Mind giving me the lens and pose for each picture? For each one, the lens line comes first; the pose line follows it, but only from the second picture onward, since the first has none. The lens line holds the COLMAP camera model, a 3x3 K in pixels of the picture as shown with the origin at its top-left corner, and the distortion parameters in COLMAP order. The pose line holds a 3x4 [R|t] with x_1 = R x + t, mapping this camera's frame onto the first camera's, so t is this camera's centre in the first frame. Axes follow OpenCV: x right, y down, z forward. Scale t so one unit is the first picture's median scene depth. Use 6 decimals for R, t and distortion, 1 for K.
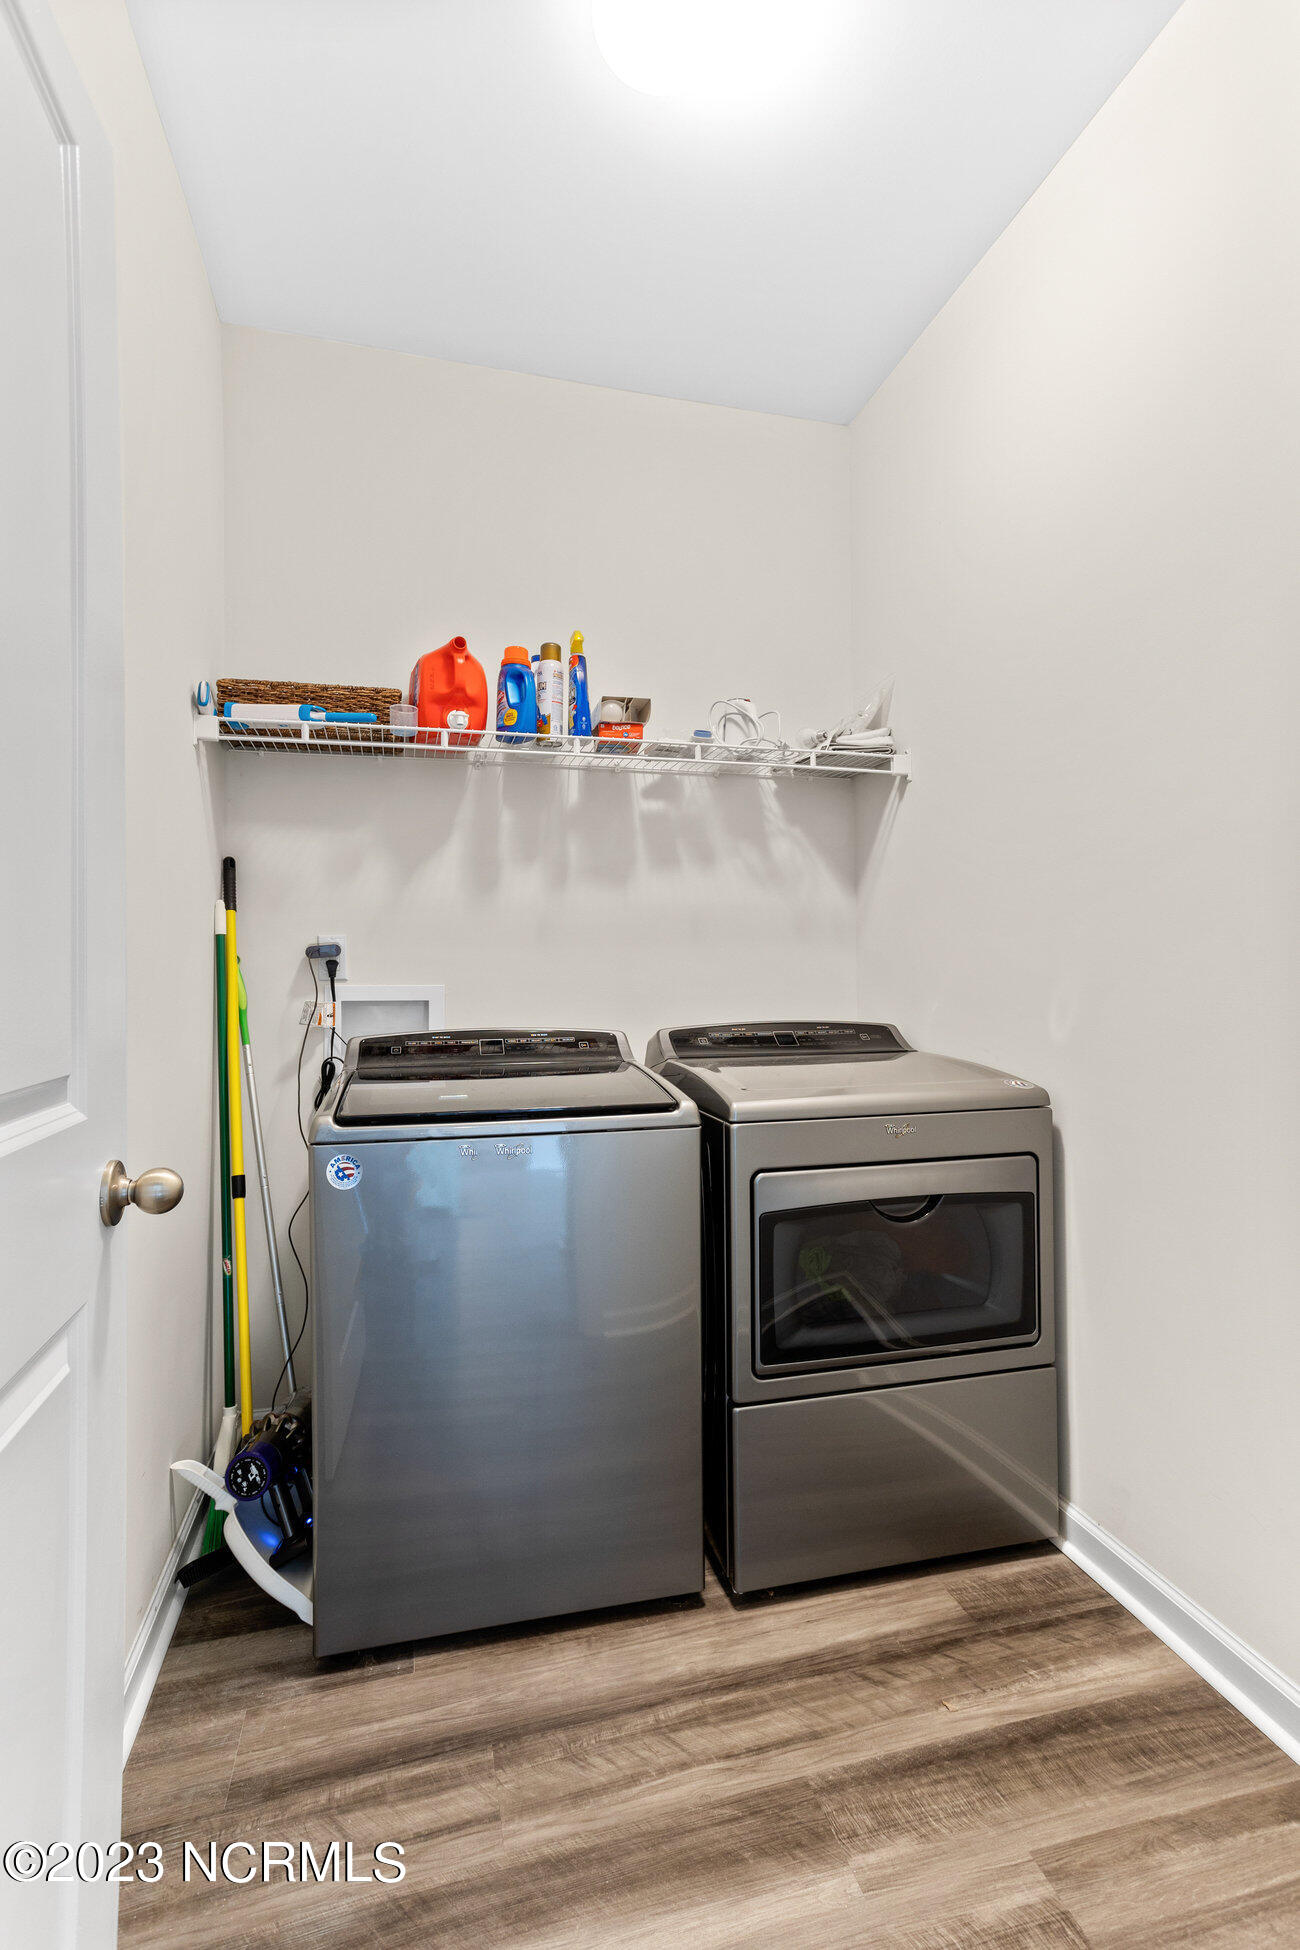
lens RADIAL K [[941.7, 0, 650.0], [0, 941.7, 975.0], [0, 0, 1]] dist [-0.000371, -0.000011]
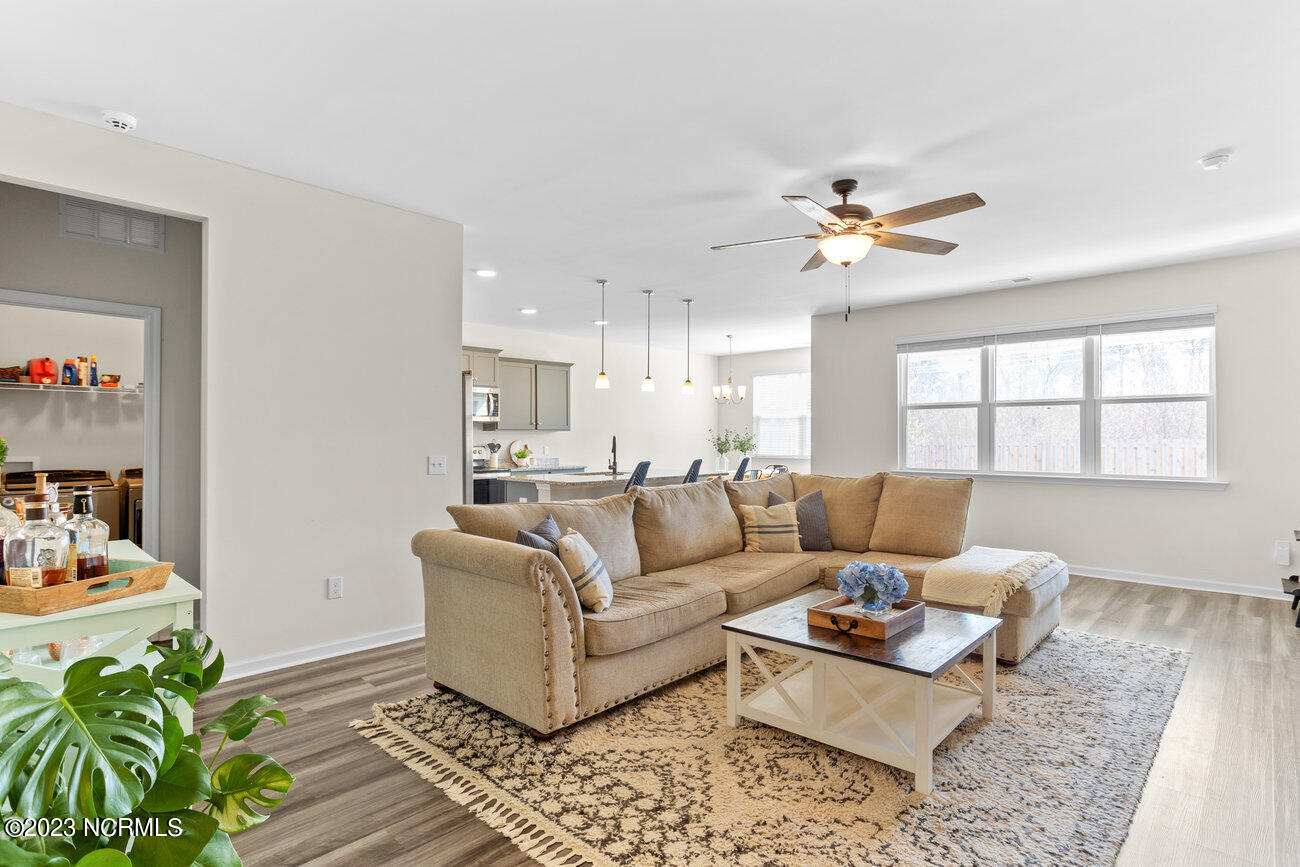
lens RADIAL K [[655.4, 0, 650.0], [0, 655.4, 433.5], [0, 0, 1]] dist [0.000974, 0.000711]
pose [[0.849698, -0.002726, 0.527263, 0.387087], [0.006127, 0.999970, -0.004704, -0.054565], [-0.527234, 0.007228, 0.849689, -2.103851]]
